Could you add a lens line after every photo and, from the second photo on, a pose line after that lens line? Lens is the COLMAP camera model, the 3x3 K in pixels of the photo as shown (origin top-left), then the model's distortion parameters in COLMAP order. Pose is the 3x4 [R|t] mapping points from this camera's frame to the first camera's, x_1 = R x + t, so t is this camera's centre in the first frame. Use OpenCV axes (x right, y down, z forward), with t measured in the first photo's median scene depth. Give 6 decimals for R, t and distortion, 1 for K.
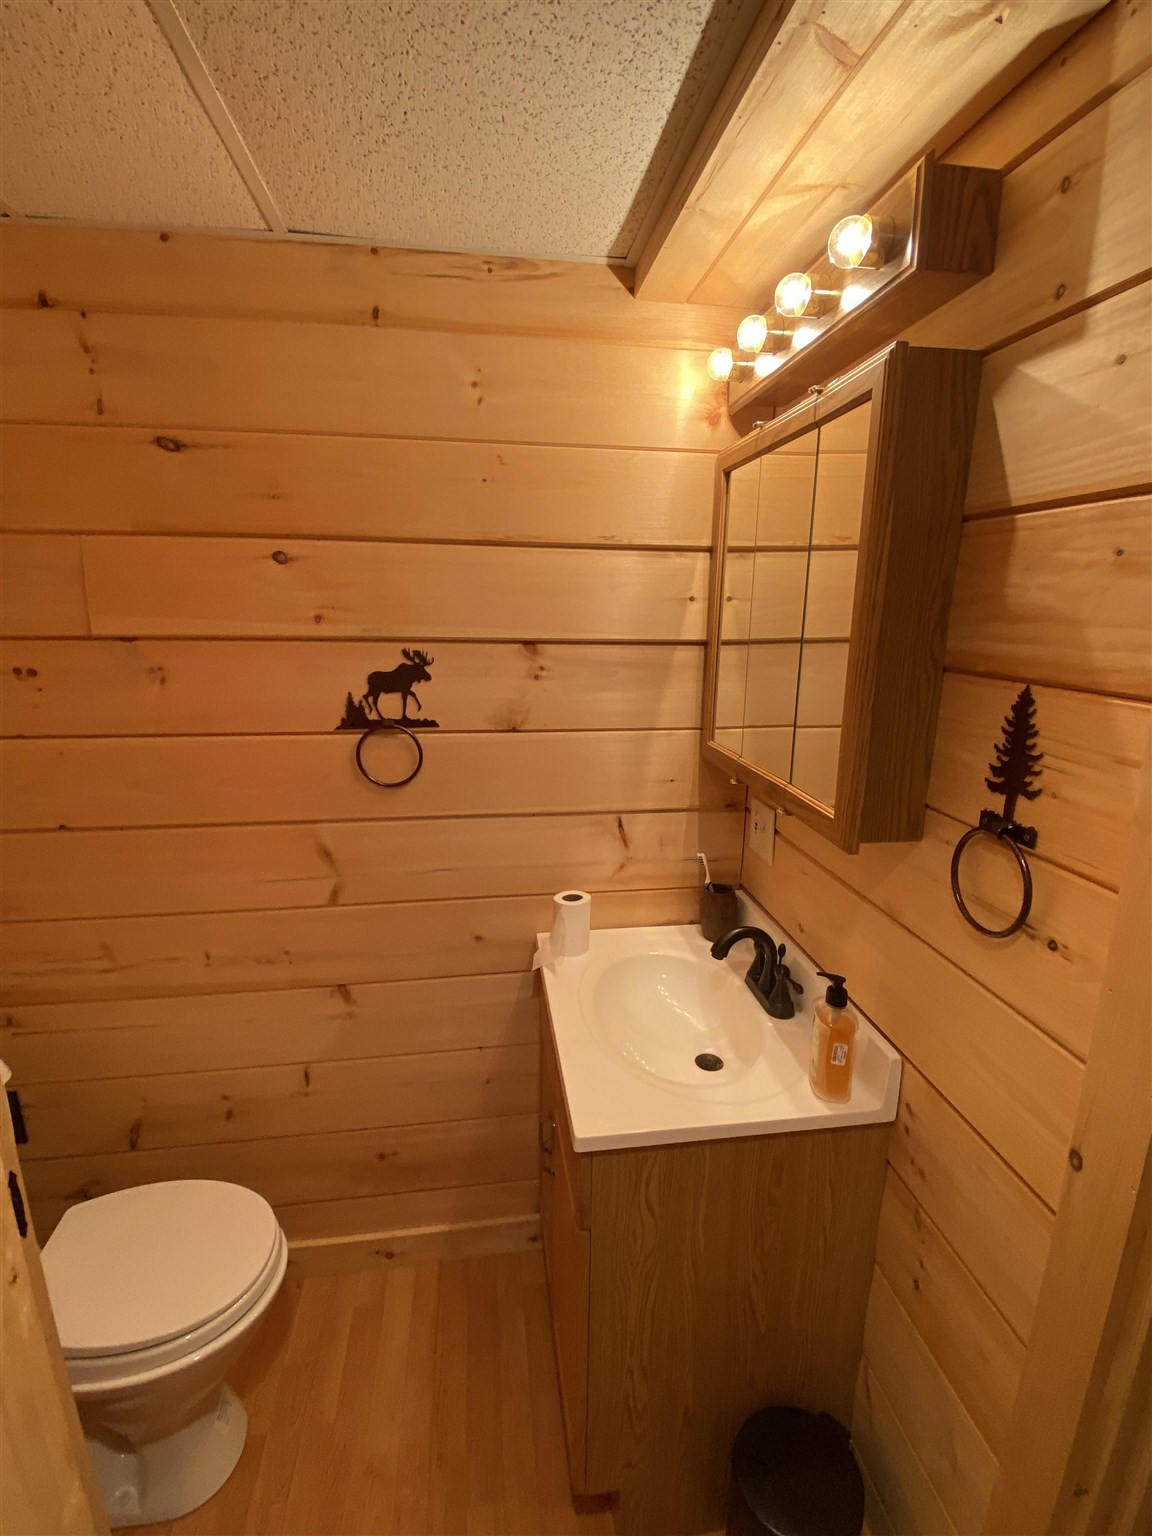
lens RADIAL K [[706.9, 0, 576.7], [0, 706.9, 769.4], [0, 0, 1]] dist [0.002194, -0.004440]
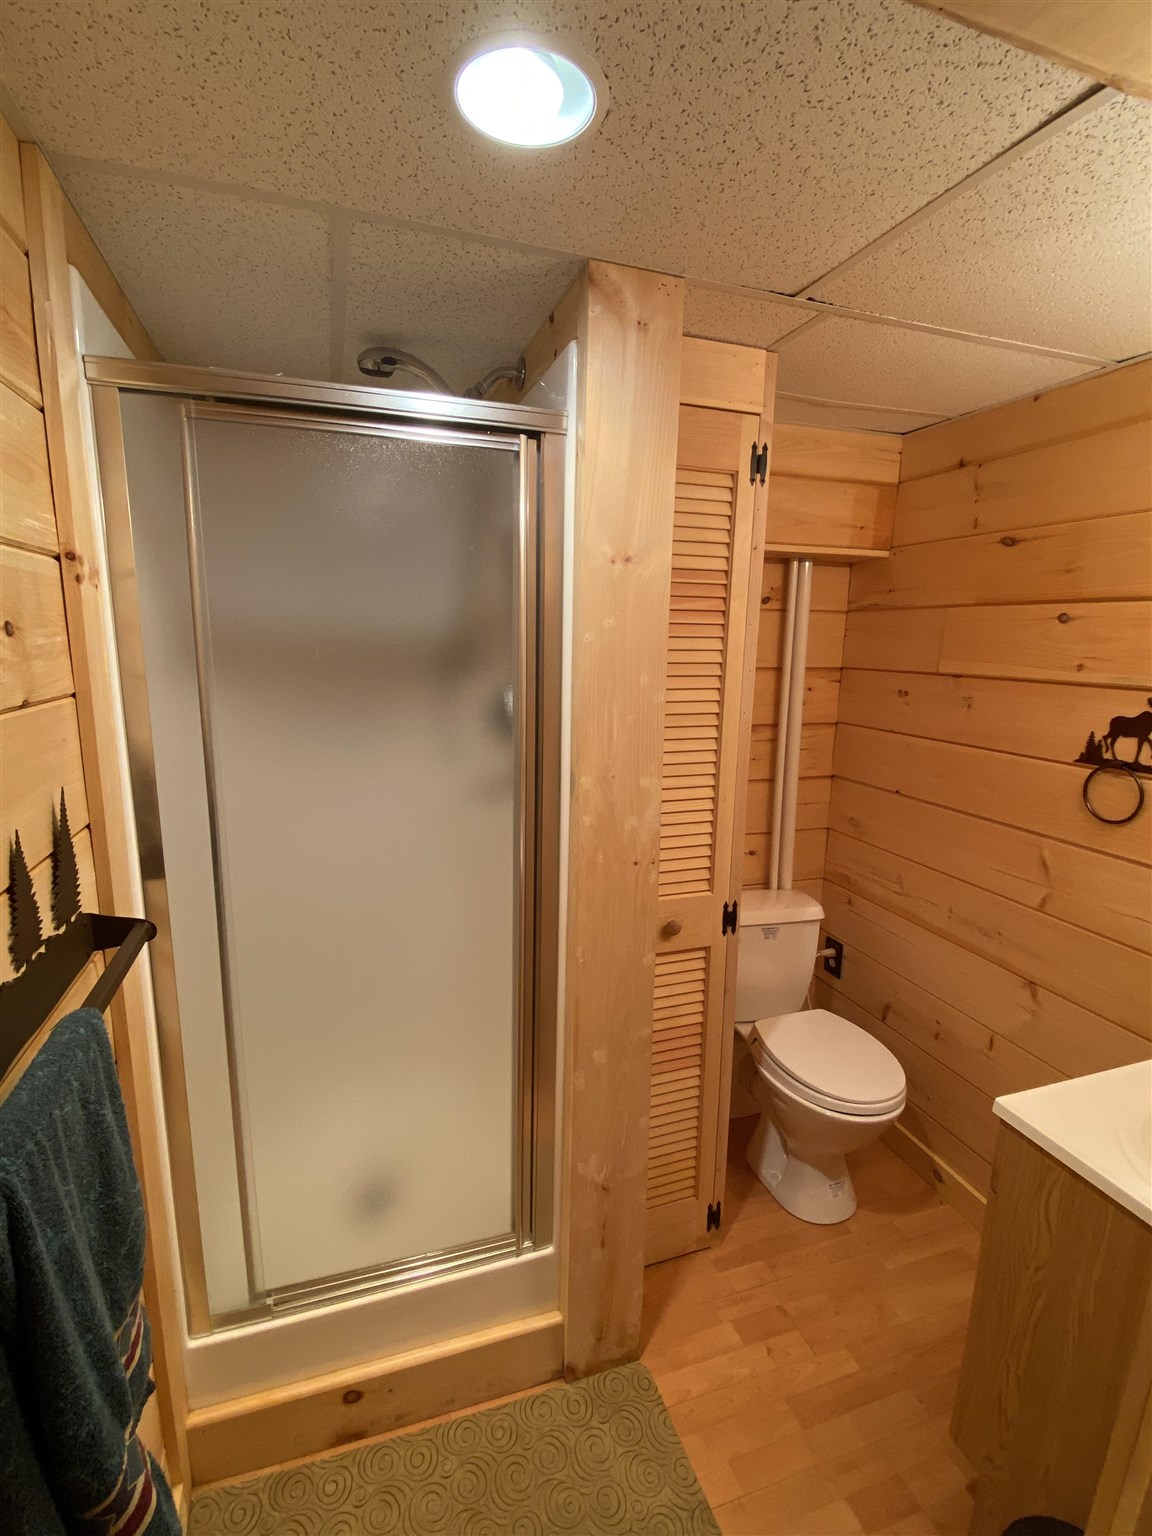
lens RADIAL K [[706.9, 0, 574.9], [0, 706.9, 770.8], [0, 0, 1]] dist [0.002194, -0.004440]
pose [[0.181880, 0.177667, -0.967137, 0.639437], [-0.239283, 0.961974, 0.131719, 0.001114], [0.953763, 0.207462, 0.217476, -0.033384]]
